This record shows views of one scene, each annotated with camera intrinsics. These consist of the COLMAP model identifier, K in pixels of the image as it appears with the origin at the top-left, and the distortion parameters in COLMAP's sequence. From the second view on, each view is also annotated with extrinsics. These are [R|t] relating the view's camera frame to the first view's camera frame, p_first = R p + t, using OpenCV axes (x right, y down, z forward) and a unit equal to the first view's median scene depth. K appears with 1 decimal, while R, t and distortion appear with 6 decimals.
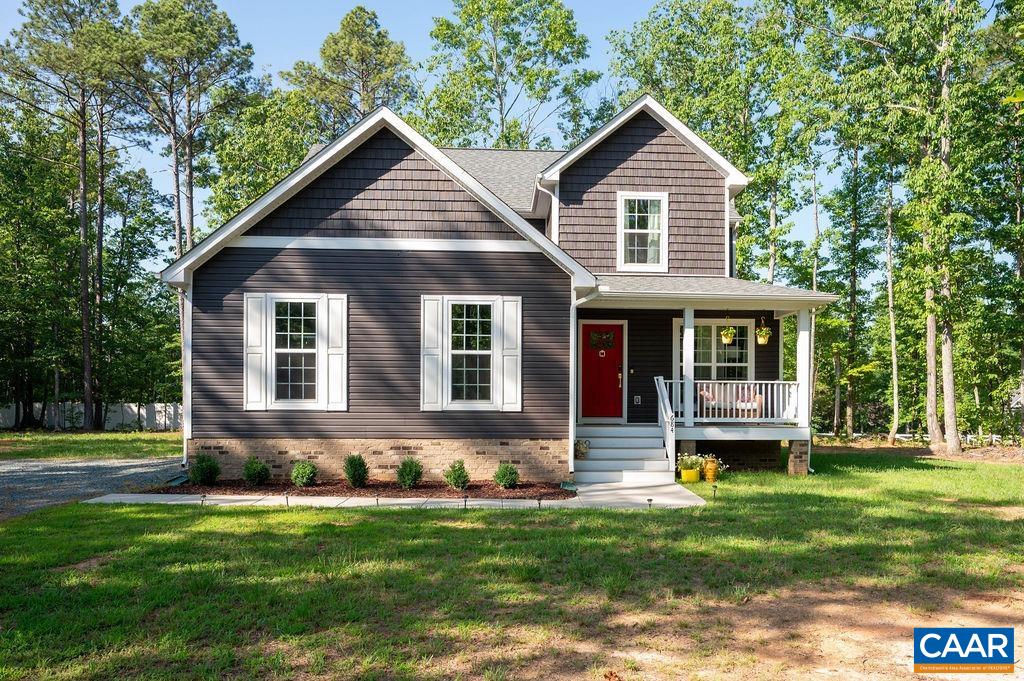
lens RADIAL K [[798.4, 0, 534.0], [0, 798.4, 402.9], [0, 0, 1]] dist [-0.004235, -0.001152]
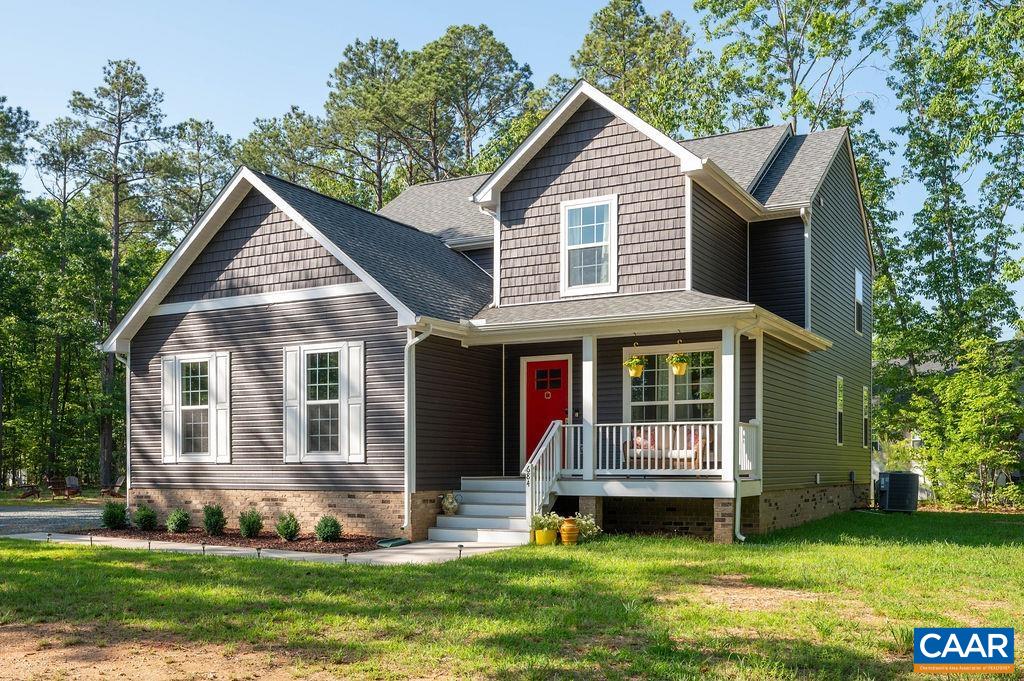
lens RADIAL K [[994.9, 0, 502.6], [0, 994.9, 467.3], [0, 0, 1]] dist [-0.002062, 0.000000]
pose [[0.841173, -0.005840, -0.540734, 0.642562], [0.008937, 0.999955, 0.003102, 0.011953], [0.540692, -0.007442, 0.841188, 0.083246]]
